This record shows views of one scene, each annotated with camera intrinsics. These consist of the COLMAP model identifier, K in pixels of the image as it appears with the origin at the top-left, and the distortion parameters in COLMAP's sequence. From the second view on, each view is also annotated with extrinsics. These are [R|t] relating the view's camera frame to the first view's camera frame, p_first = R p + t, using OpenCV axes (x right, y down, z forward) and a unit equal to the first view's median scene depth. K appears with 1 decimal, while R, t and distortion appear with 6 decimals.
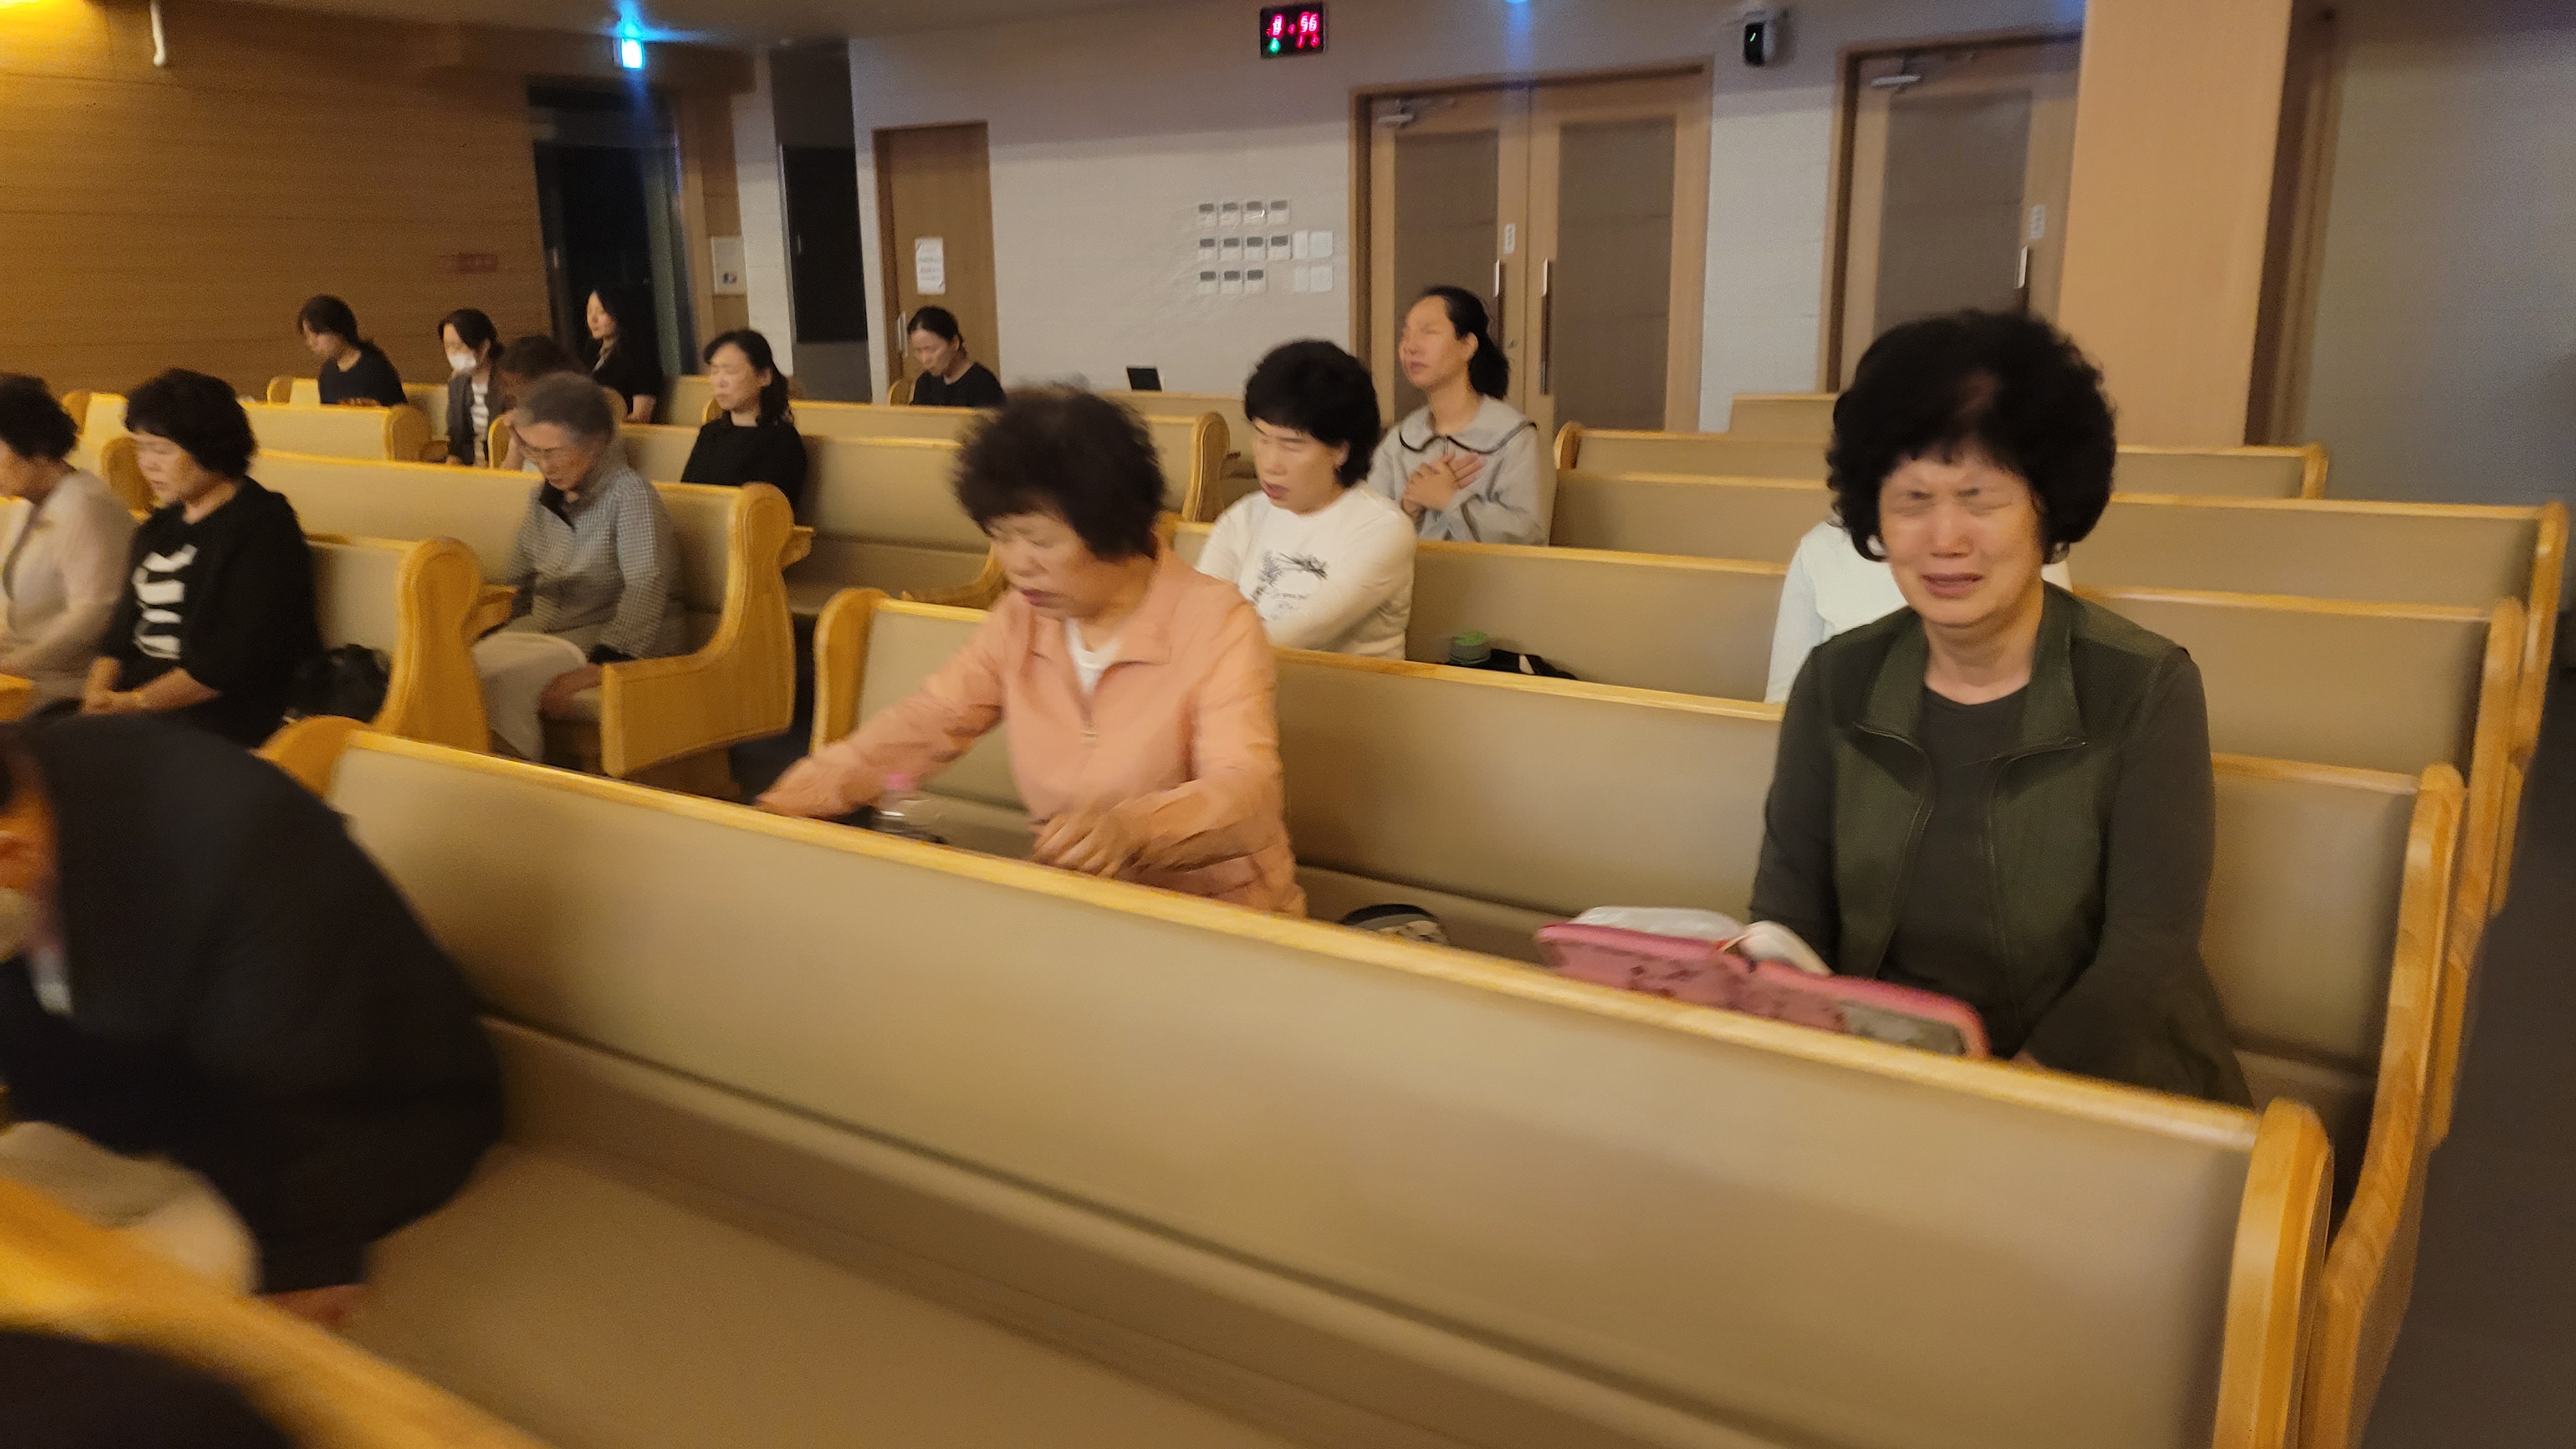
lens RADIAL K [[1942.4, 0, 1196.0], [0, 1942.4, 756.6], [0, 0, 1]] dist [0.043323, -0.010510]
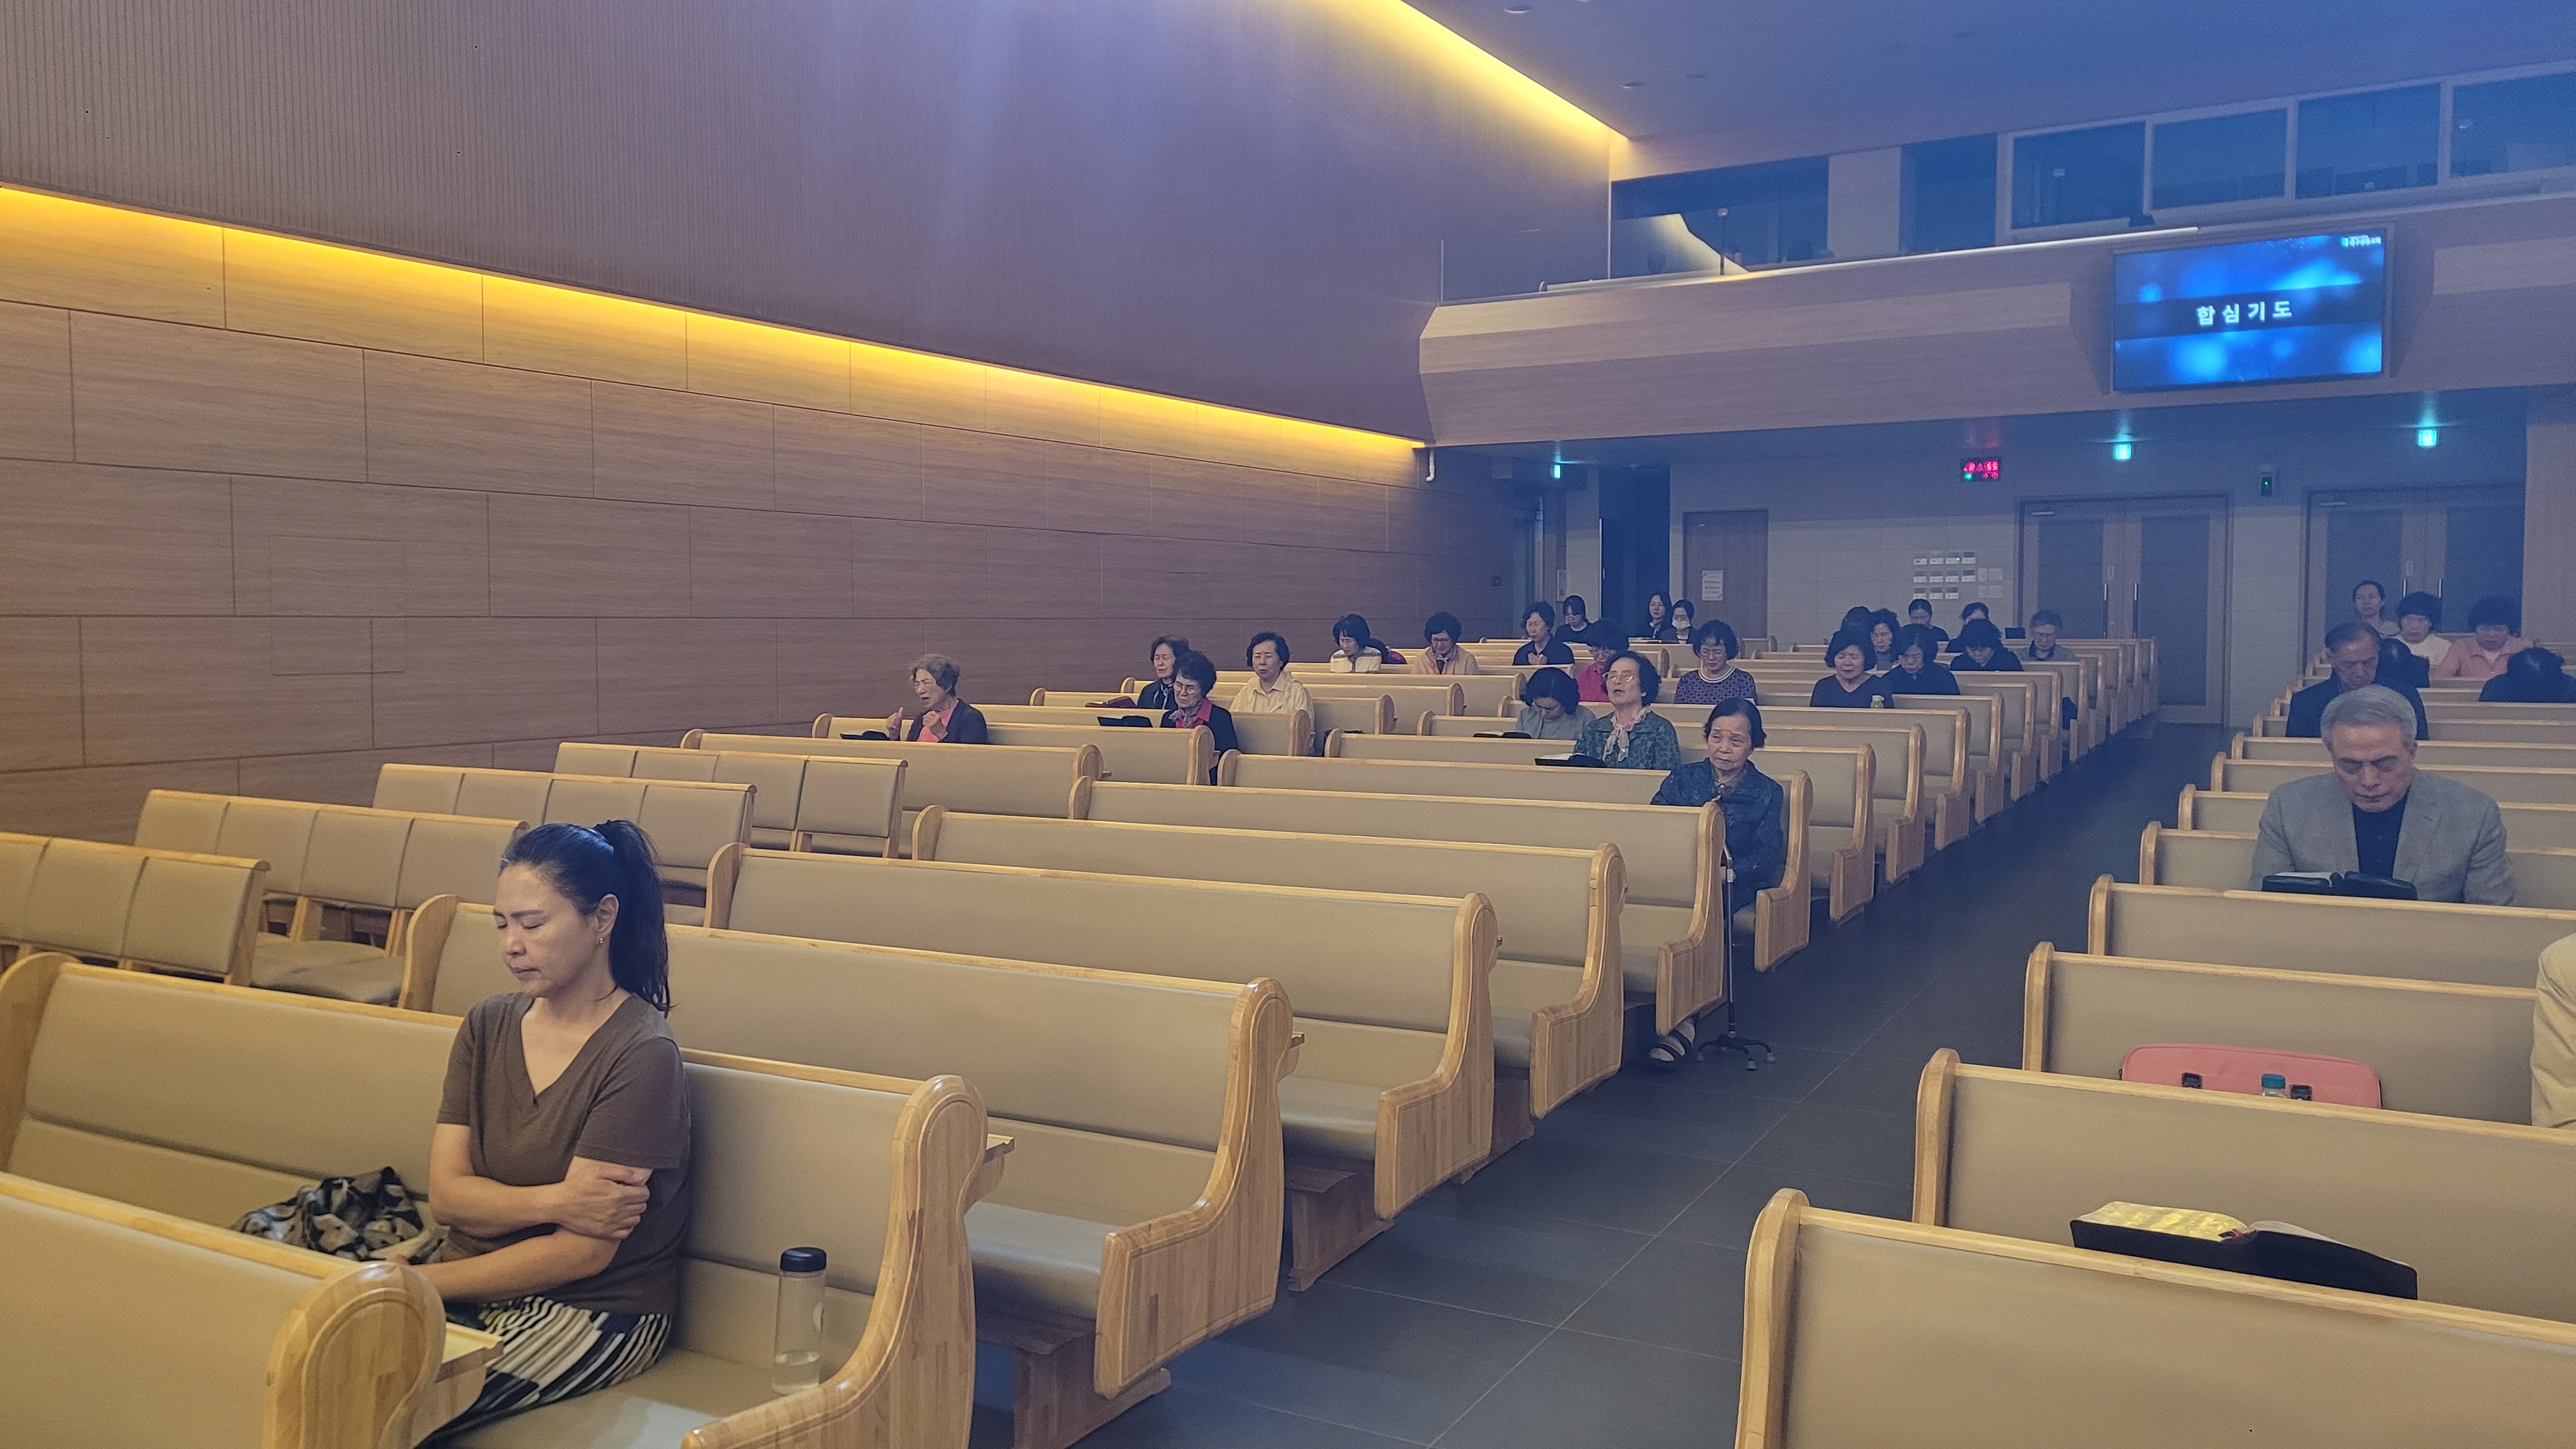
lens RADIAL K [[1942.4, 0, 1319.9], [0, 1942.4, 655.7], [0, 0, 1]] dist [0.043323, -0.010510]
pose [[0.993684, 0.006100, 0.112053, -0.833901], [0.018972, 0.975017, -0.221320, 0.233819], [-0.110603, 0.222048, 0.968742, -0.789395]]
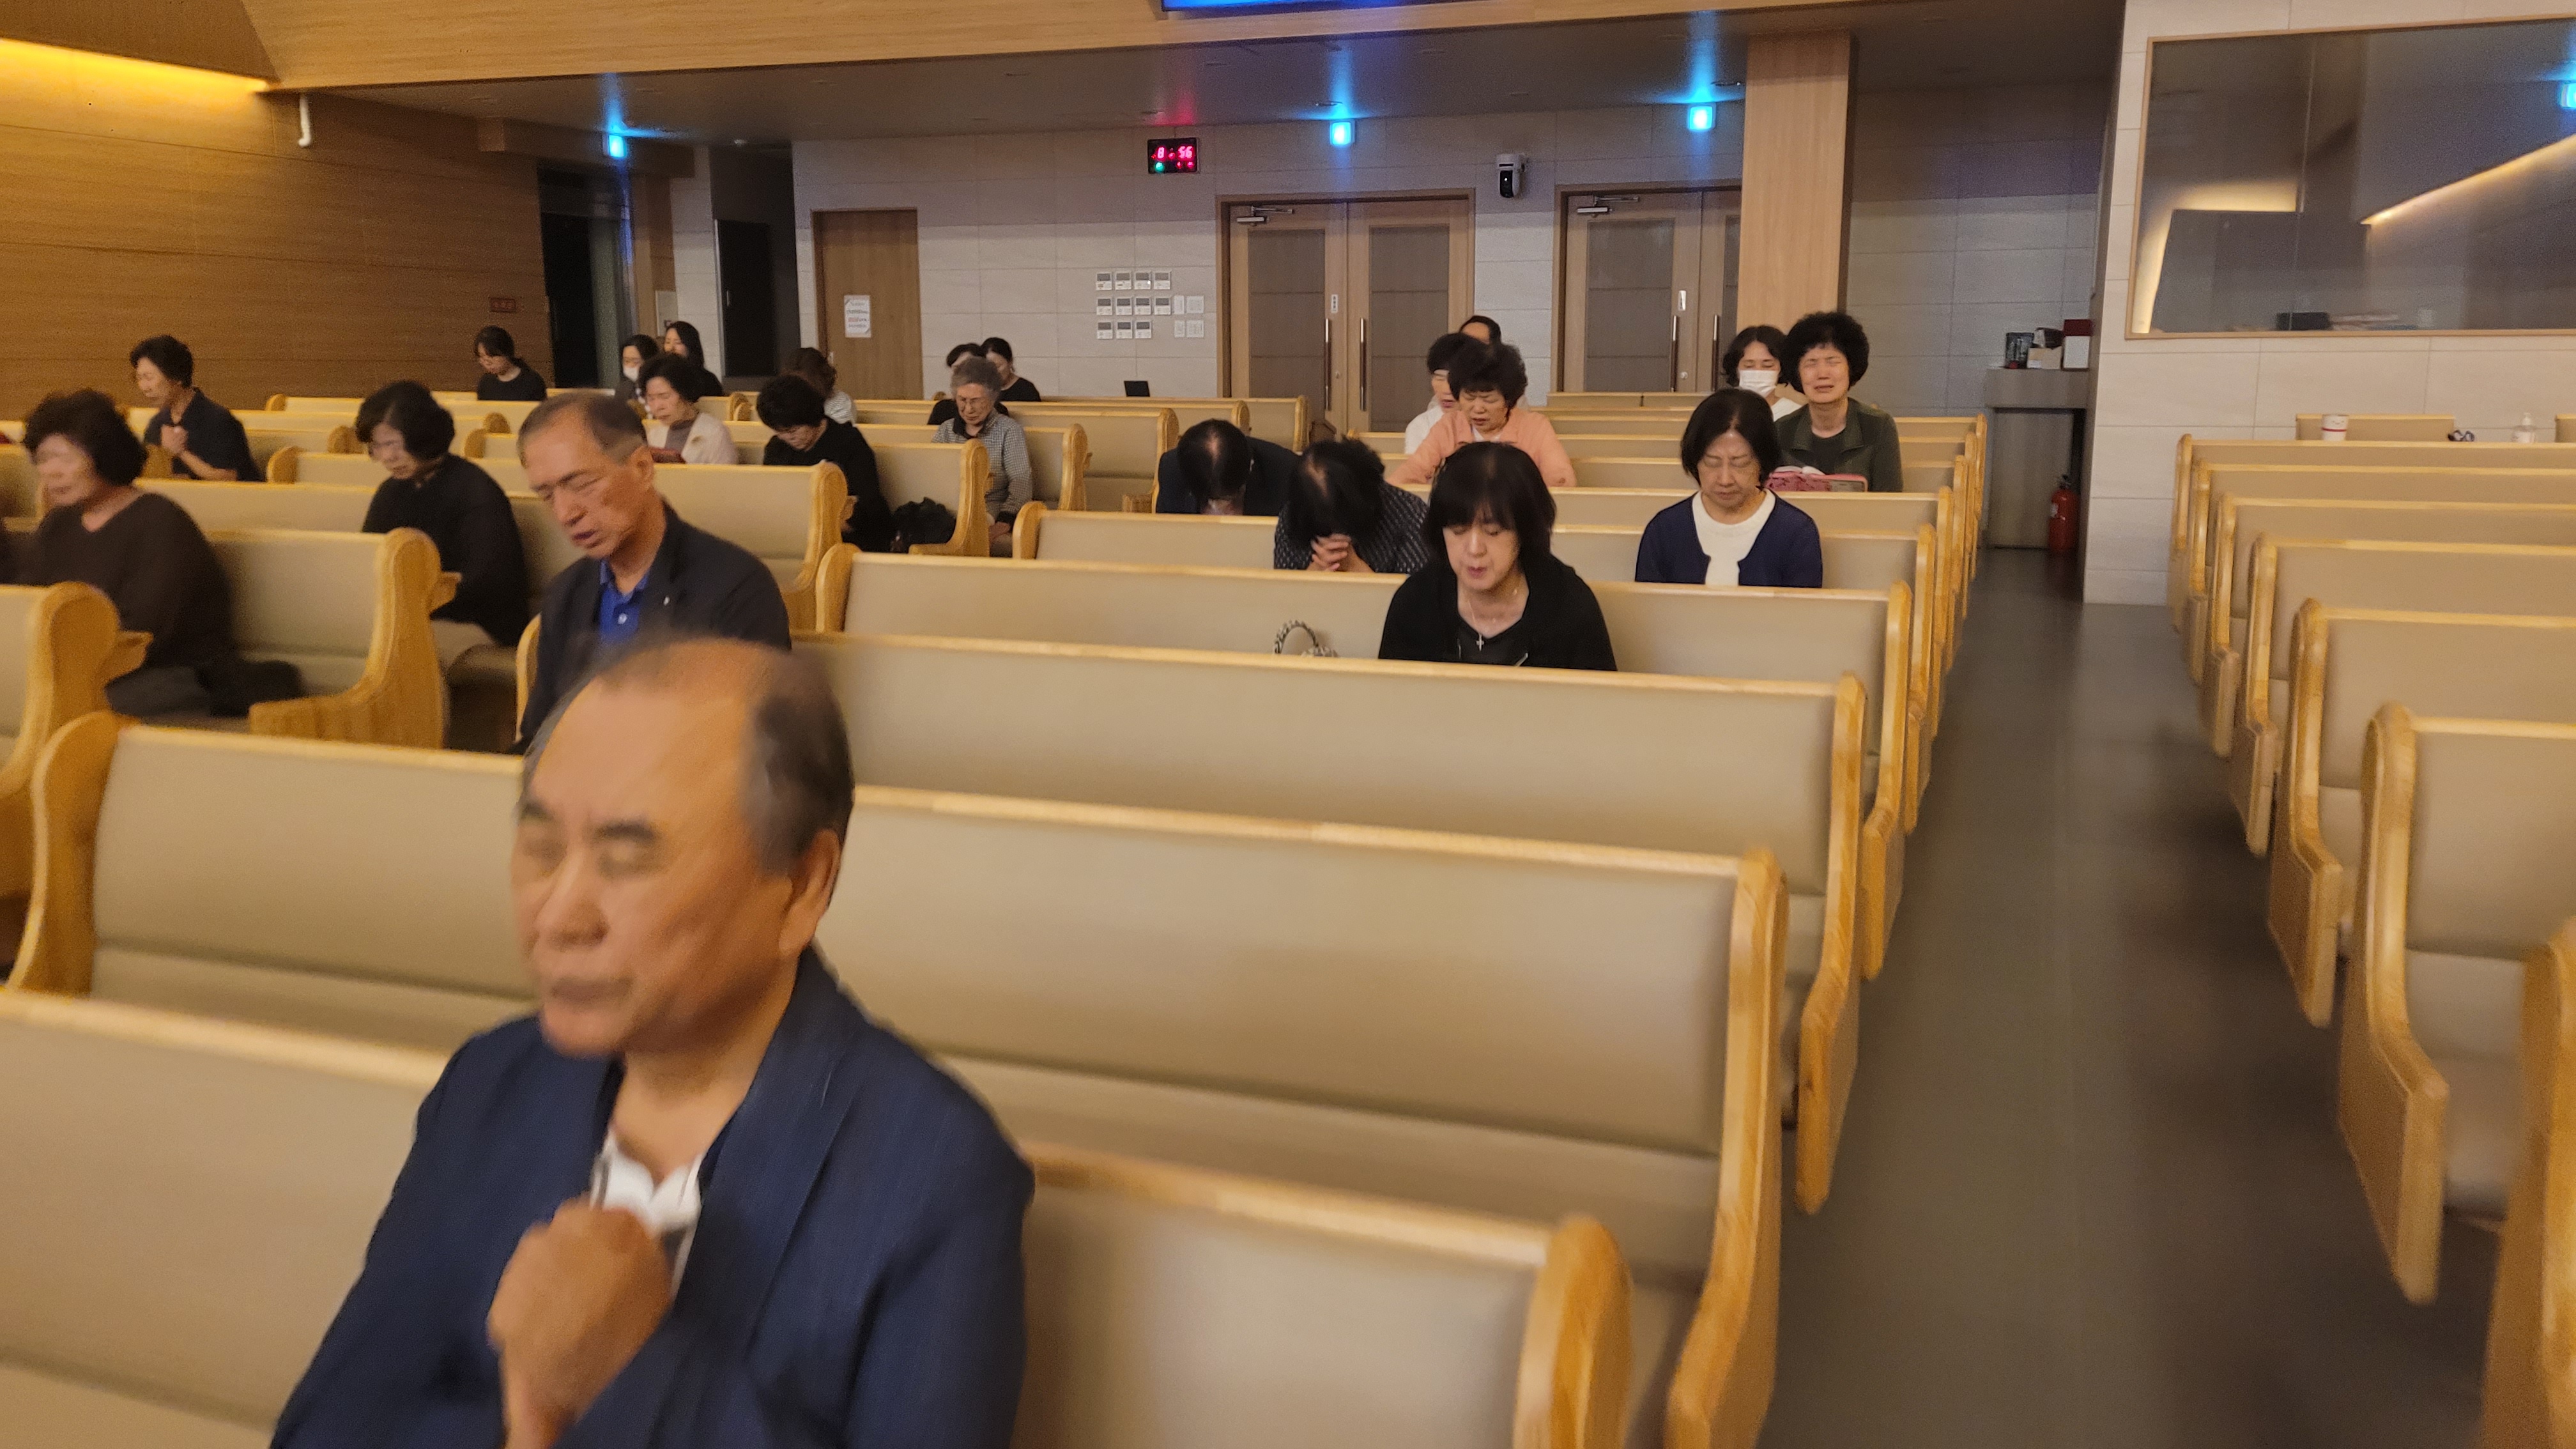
lens RADIAL K [[1942.4, 0, 1304.1], [0, 1942.4, 644.2], [0, 0, 1]] dist [0.043323, -0.010510]
pose [[0.961642, -0.026392, 0.273036, -0.255518], [0.052103, 0.994814, -0.087350, 0.108636], [-0.269315, 0.098225, 0.958030, -0.344341]]
